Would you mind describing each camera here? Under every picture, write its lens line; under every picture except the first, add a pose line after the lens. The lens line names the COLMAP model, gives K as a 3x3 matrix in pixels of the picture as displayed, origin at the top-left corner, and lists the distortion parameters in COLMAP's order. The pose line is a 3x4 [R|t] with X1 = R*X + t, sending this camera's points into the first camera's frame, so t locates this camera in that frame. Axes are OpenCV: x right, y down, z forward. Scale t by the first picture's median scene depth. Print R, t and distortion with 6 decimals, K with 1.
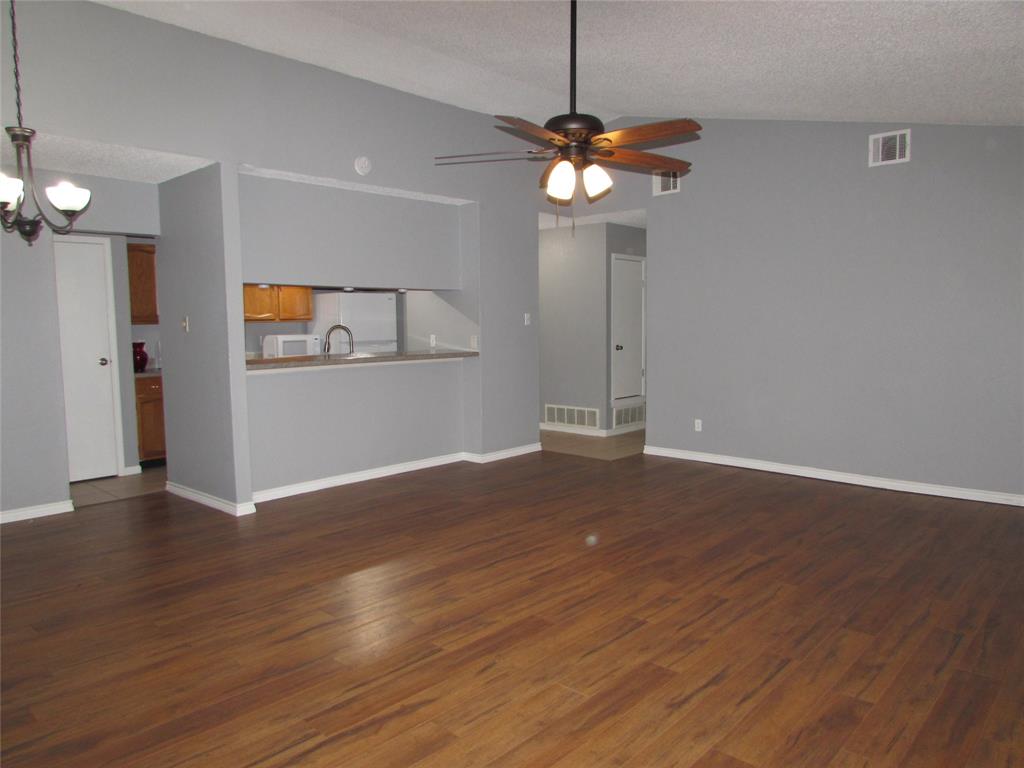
lens RADIAL K [[726.6, 0, 509.7], [0, 726.6, 388.3], [0, 0, 1]] dist [-0.037958, 0.012766]
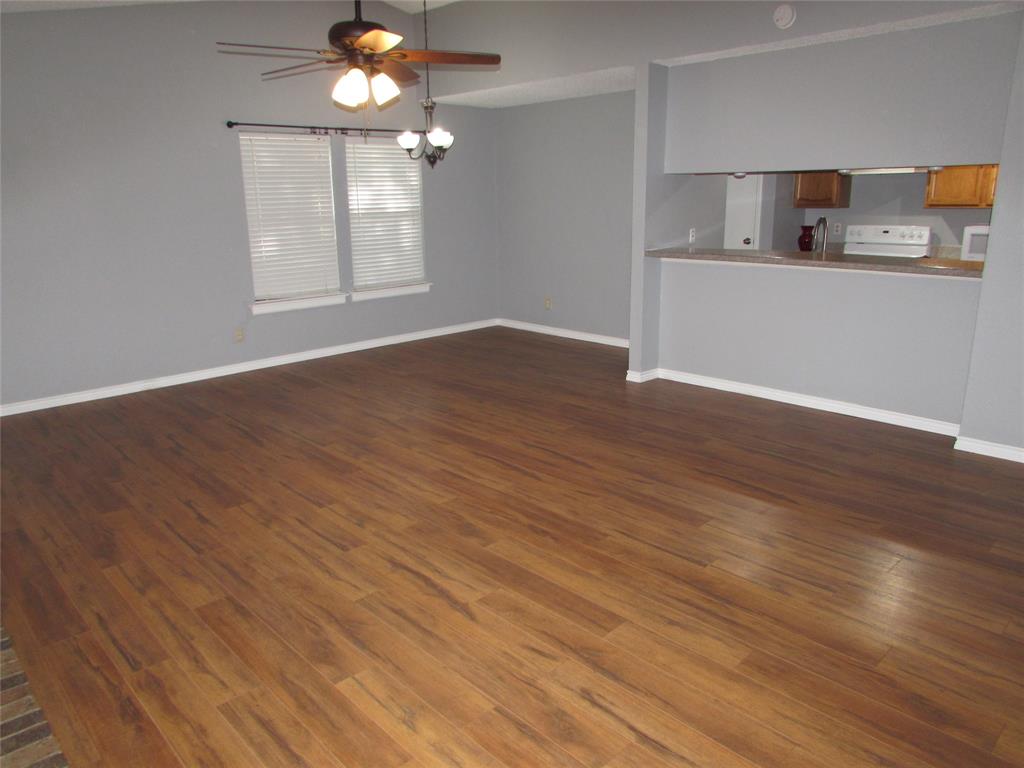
lens RADIAL K [[726.6, 0, 512.5], [0, 726.6, 385.7], [0, 0, 1]] dist [-0.037958, 0.012766]
pose [[-0.067984, 0.261731, -0.962743, 1.004355], [-0.076835, 0.960737, 0.266611, -0.148690], [0.994723, 0.092098, -0.045205, 1.116590]]
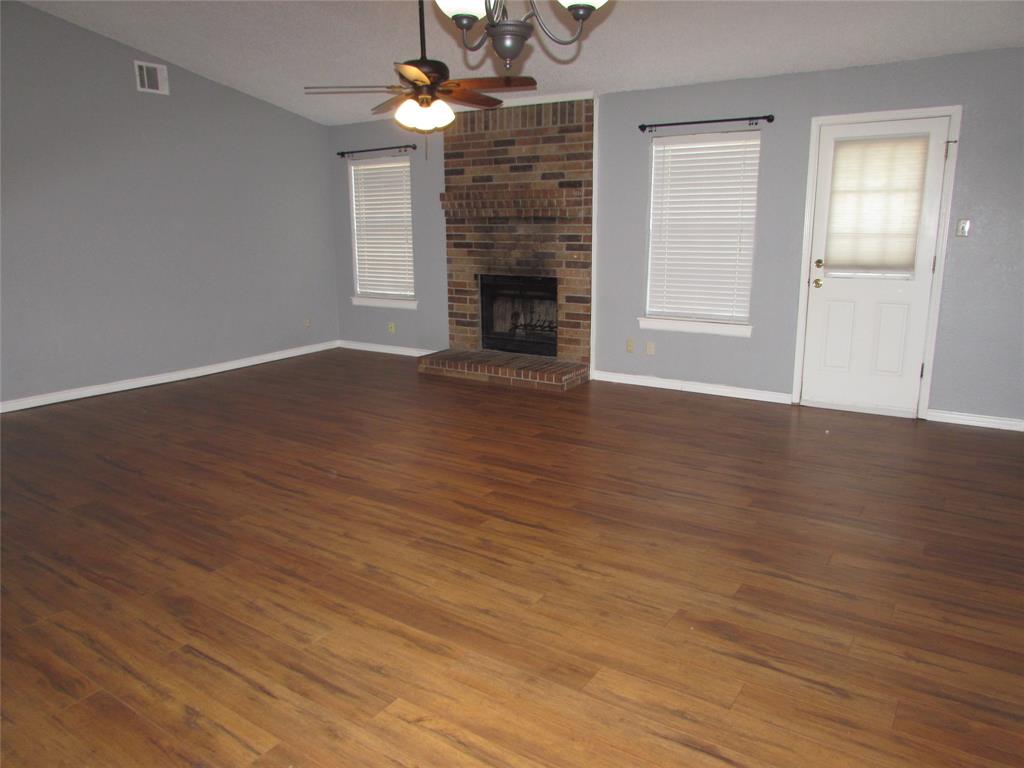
lens RADIAL K [[726.6, 0, 513.2], [0, 726.6, 383.0], [0, 0, 1]] dist [-0.037958, 0.012766]
pose [[-0.148521, -0.204806, 0.967469, -1.045545], [0.102993, 0.969795, 0.221110, -0.087571], [-0.983531, 0.132482, -0.122942, 0.915641]]
